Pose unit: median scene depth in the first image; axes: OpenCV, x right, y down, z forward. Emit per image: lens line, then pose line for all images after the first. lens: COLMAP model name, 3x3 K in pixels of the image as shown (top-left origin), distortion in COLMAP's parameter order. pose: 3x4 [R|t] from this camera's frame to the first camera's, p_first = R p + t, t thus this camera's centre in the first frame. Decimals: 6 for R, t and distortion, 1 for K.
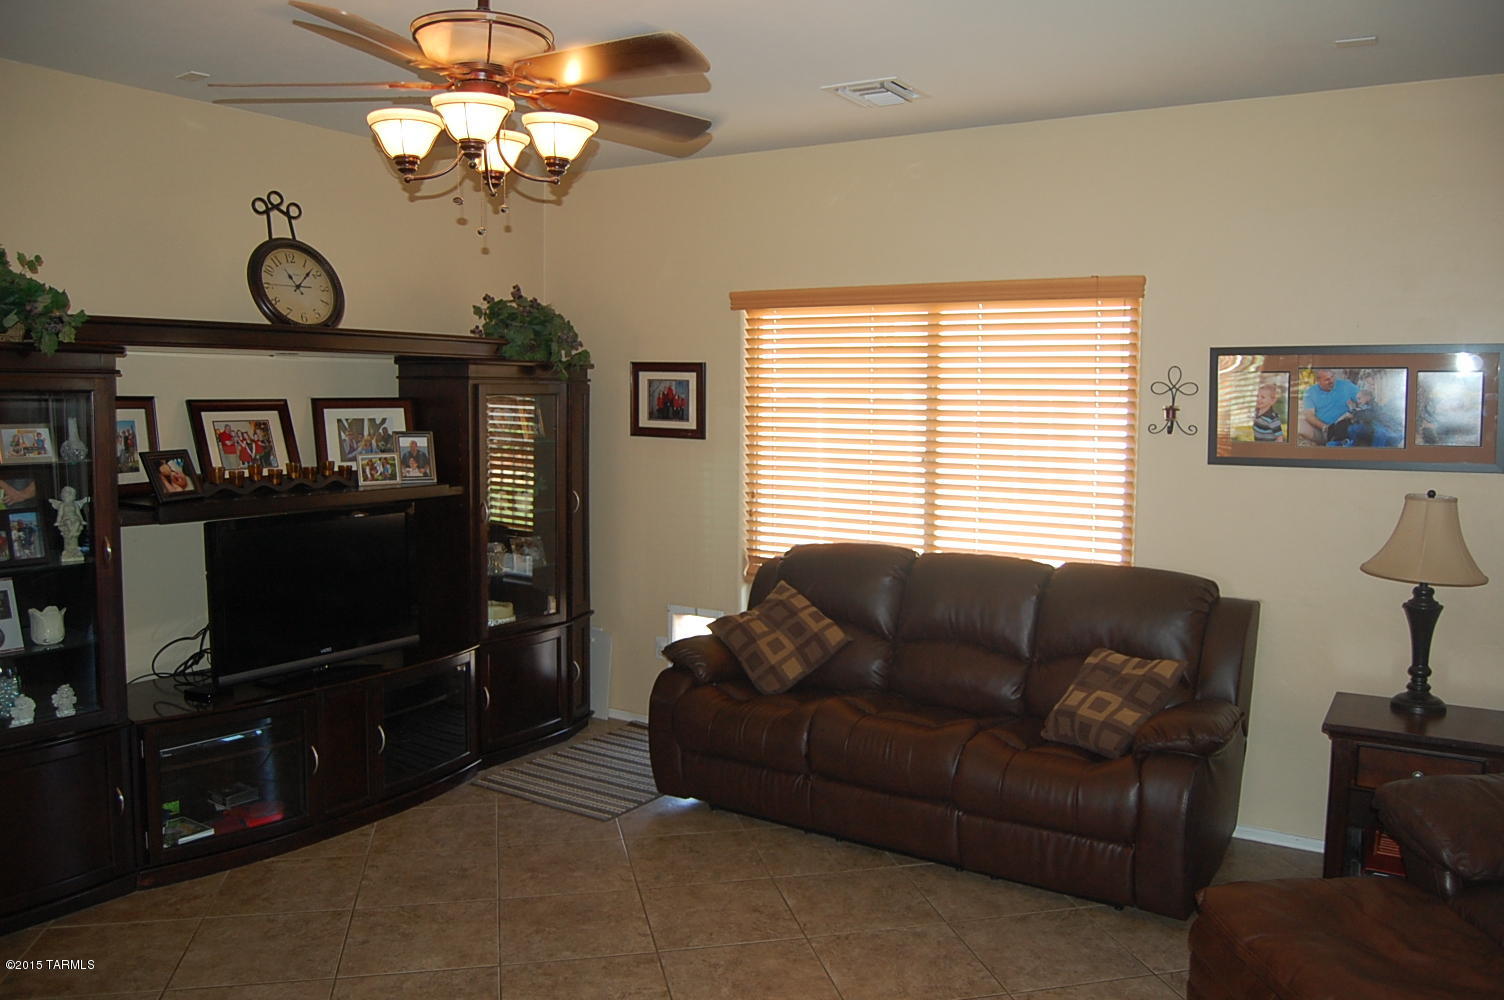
lens RADIAL K [[1182.3, 0, 752.0], [0, 1182.3, 500.0], [0, 0, 1]] dist [-0.102685, 0.049019]
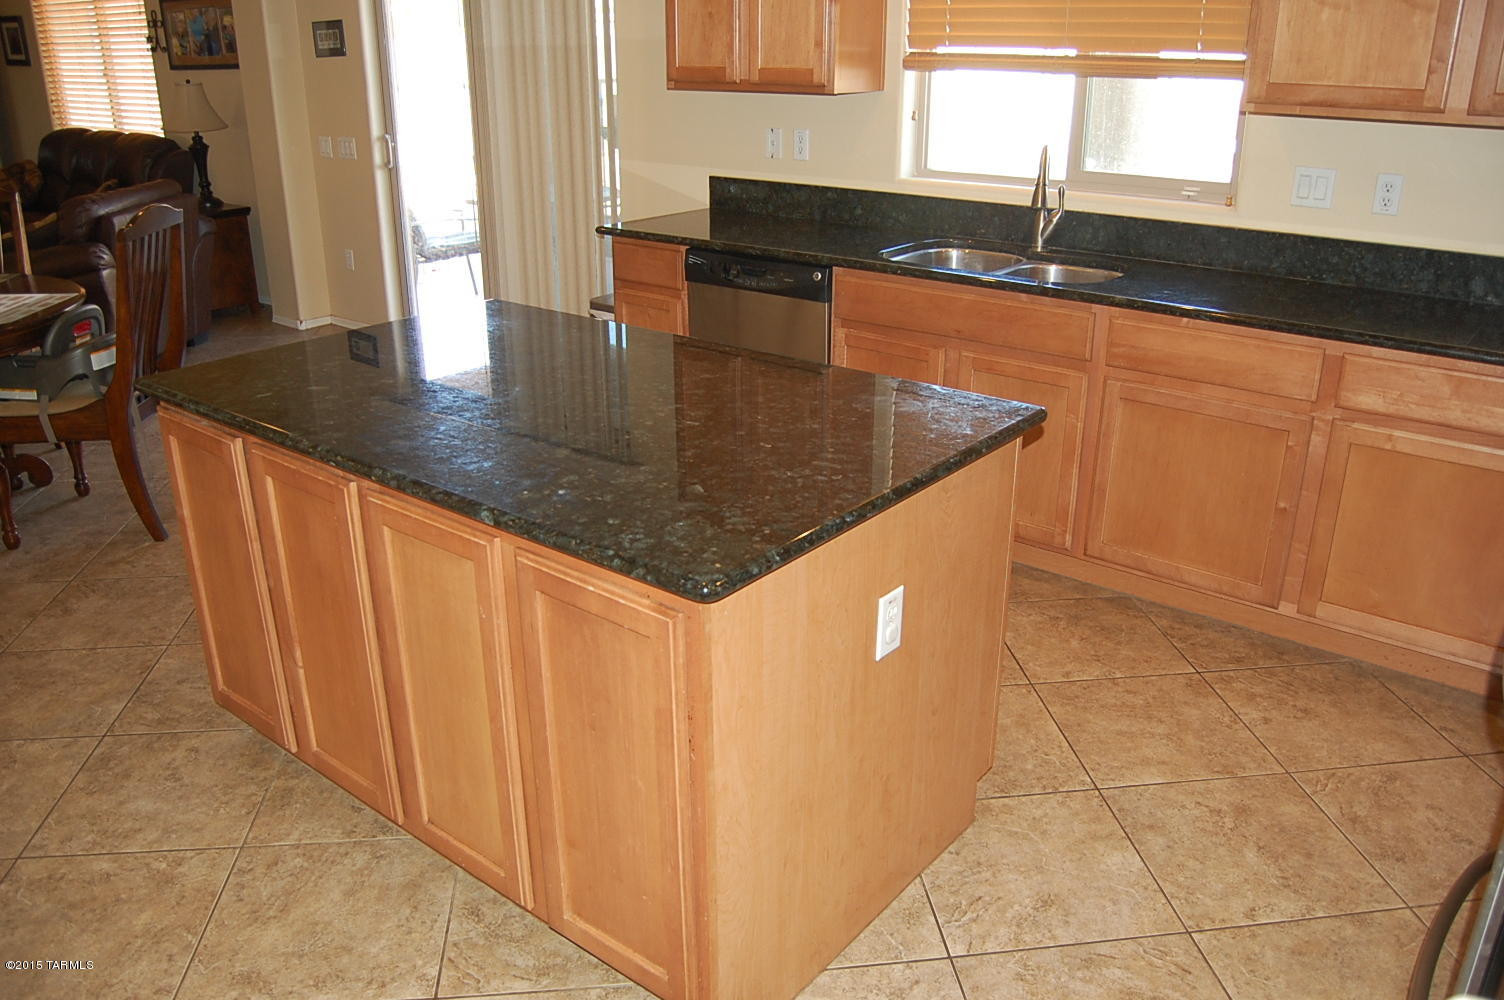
lens RADIAL K [[1182.3, 0, 752.0], [0, 1182.3, 500.0], [0, 0, 1]] dist [-0.102685, 0.049019]
pose [[0.993050, 0.037301, -0.111624, 1.441016], [-0.004427, 0.959613, 0.281289, 0.099205], [0.117608, -0.278840, 0.953109, -0.669932]]
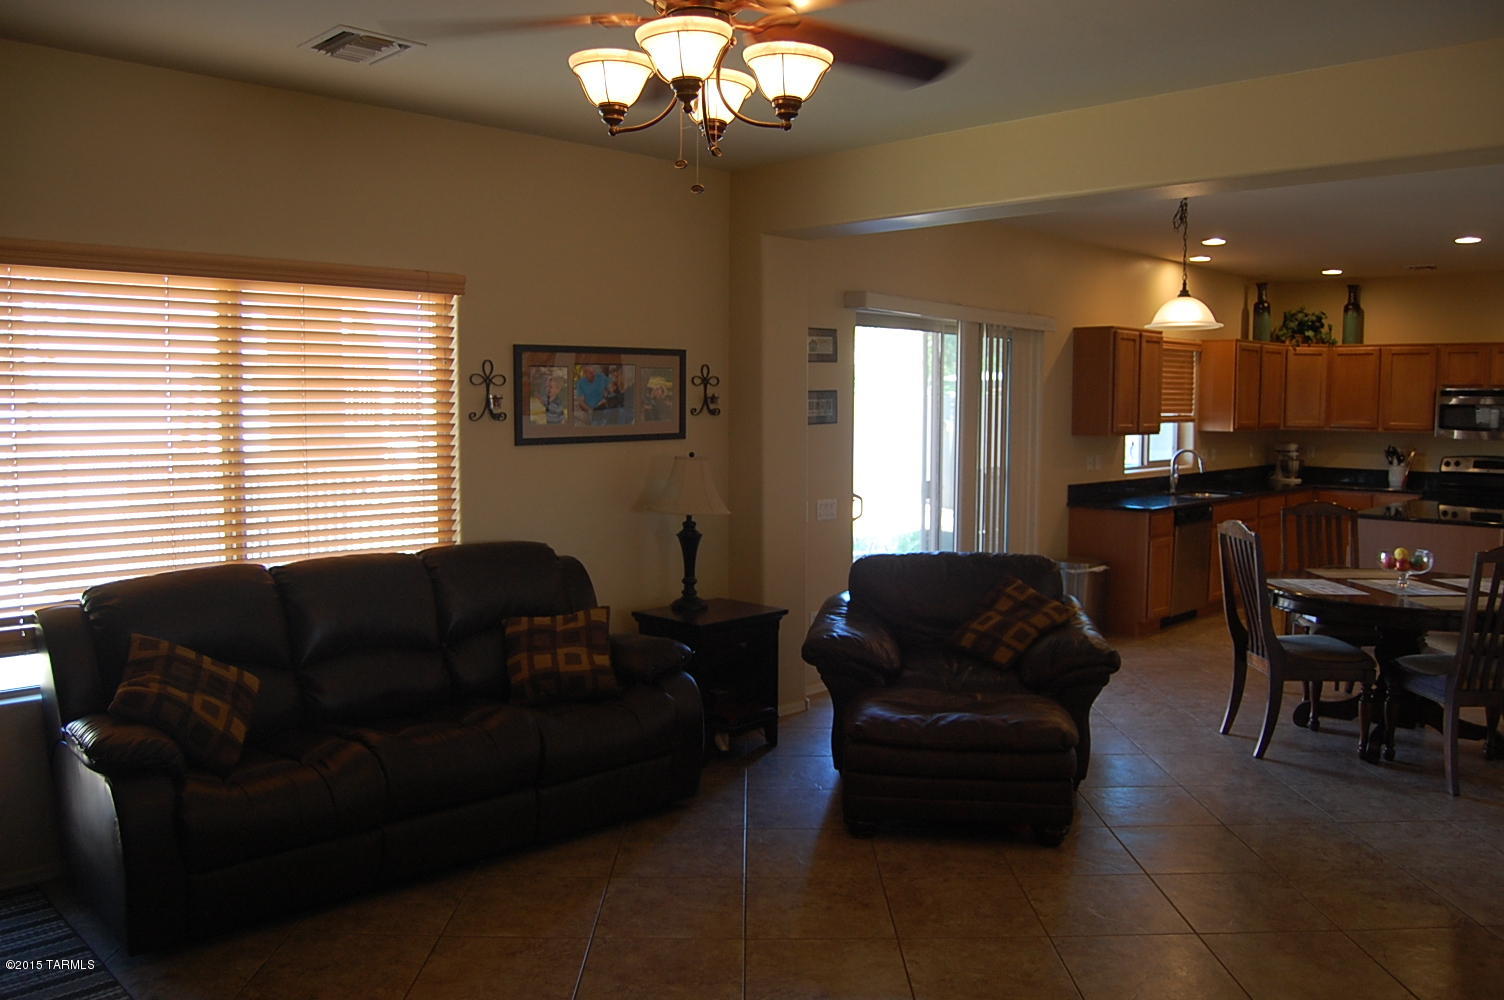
lens RADIAL K [[1182.3, 0, 752.0], [0, 1182.3, 500.0], [0, 0, 1]] dist [-0.102685, 0.049019]
pose [[0.214343, -0.089335, 0.972665, -0.703406], [0.086380, 0.993641, 0.072226, -0.041524], [-0.972931, 0.068537, 0.220696, 0.523412]]
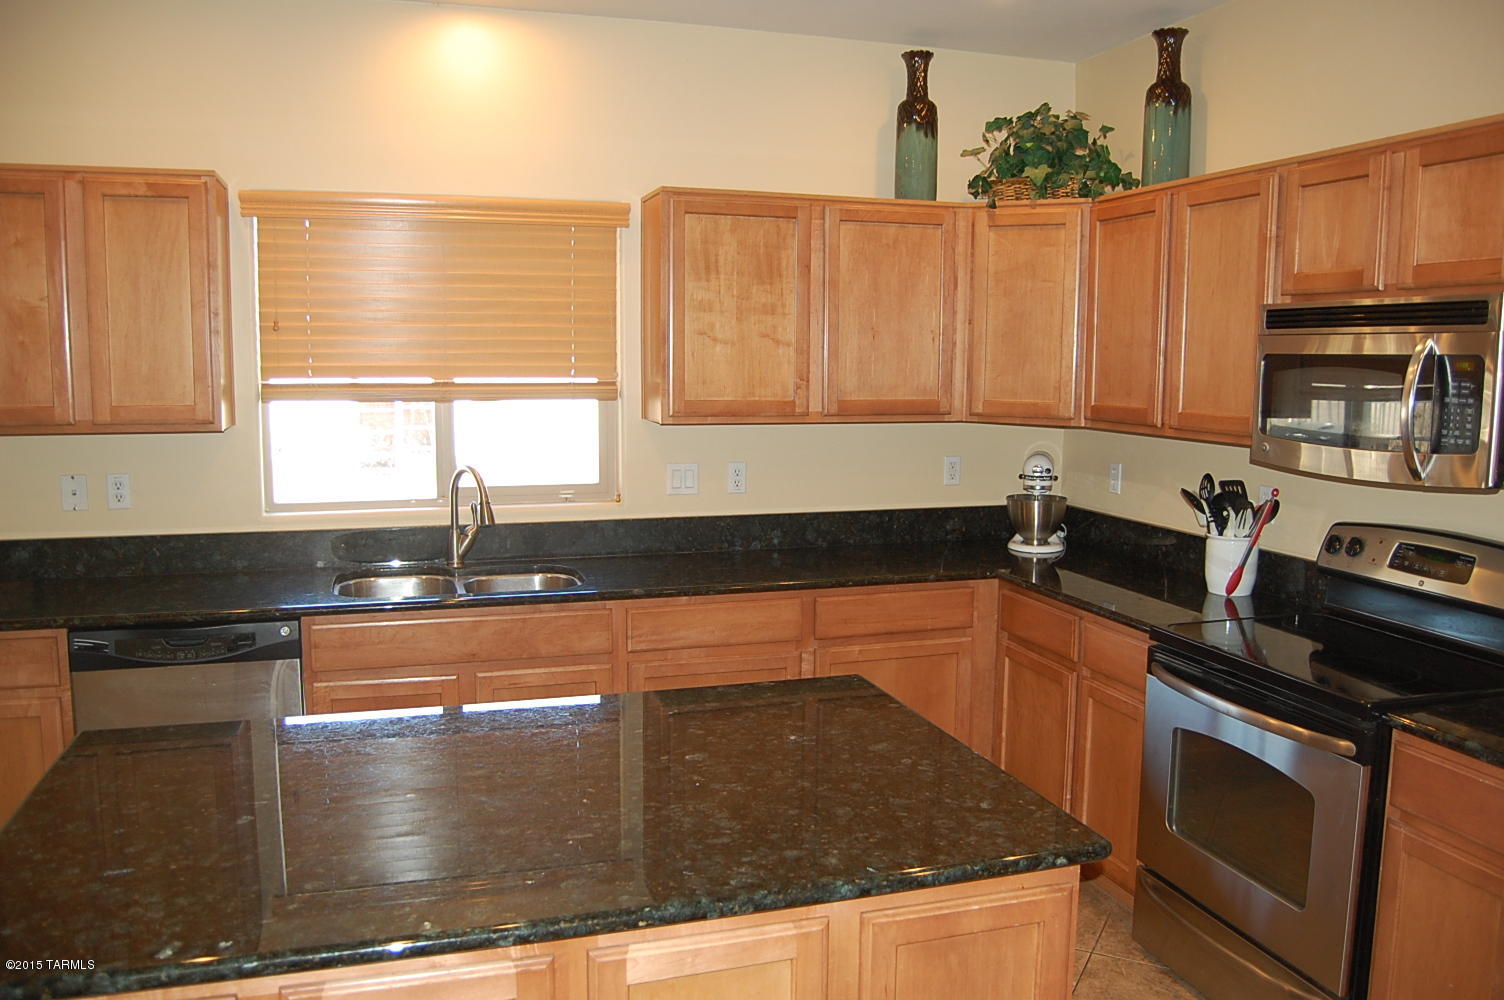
lens RADIAL K [[1182.3, 0, 752.0], [0, 1182.3, 500.0], [0, 0, 1]] dist [-0.102685, 0.049019]
pose [[0.649413, -0.092891, 0.754741, 1.022825], [0.065434, 0.995656, 0.066240, 0.070029], [-0.757615, 0.006369, 0.652670, -0.516429]]
